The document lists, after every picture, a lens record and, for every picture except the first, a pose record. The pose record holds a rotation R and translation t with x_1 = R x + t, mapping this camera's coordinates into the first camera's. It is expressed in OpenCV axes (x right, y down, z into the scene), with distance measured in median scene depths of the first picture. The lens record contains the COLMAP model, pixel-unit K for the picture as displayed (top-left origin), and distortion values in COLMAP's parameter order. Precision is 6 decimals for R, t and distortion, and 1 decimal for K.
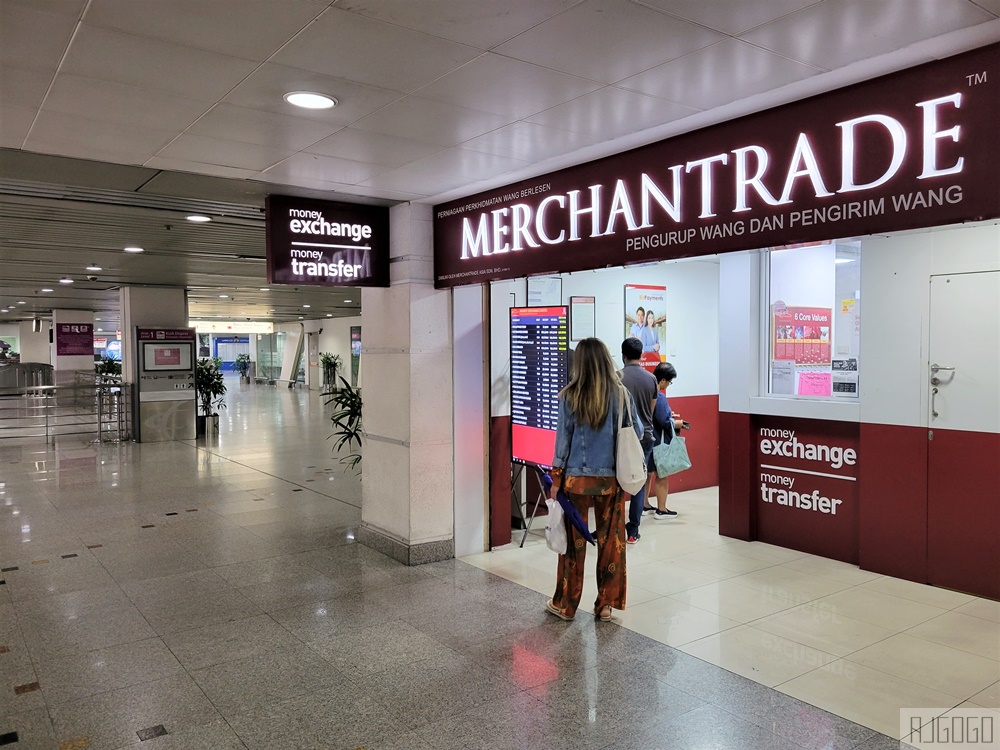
lens RADIAL K [[761.7, 0, 500.6], [0, 761.7, 374.3], [0, 0, 1]] dist [0.043397, 0.001999]
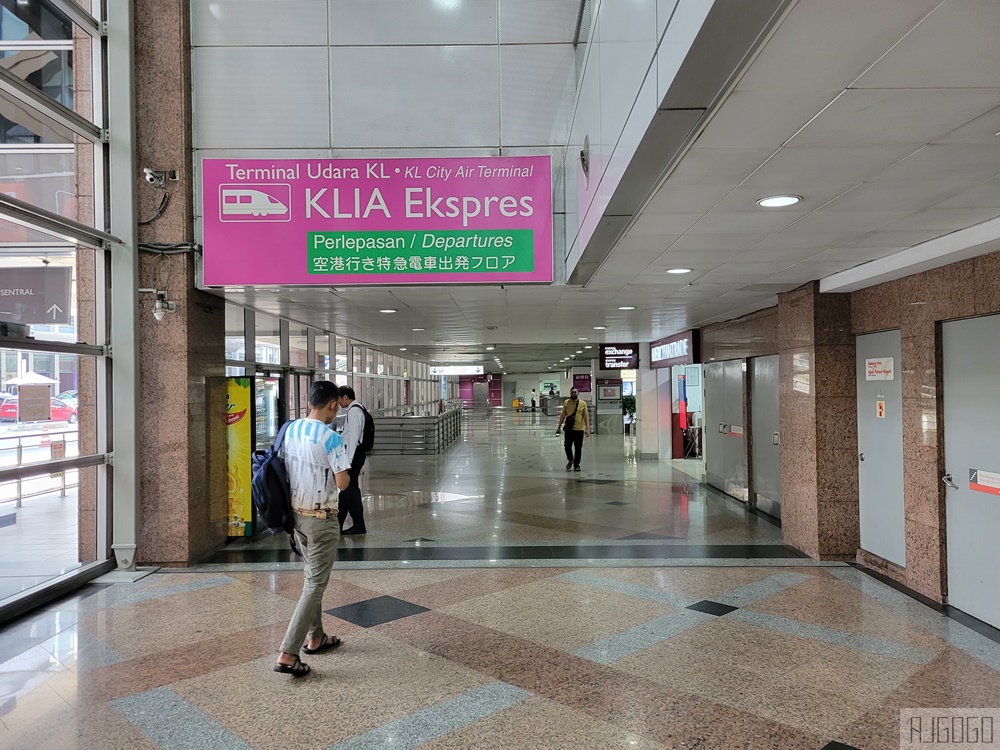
lens RADIAL K [[761.7, 0, 501.0], [0, 761.7, 377.9], [0, 0, 1]] dist [0.043397, 0.001999]
pose [[0.794594, -0.008617, -0.607080, 1.257285], [-0.018838, 0.999068, -0.038837, 0.048695], [0.606849, 0.042296, 0.793691, -1.735724]]
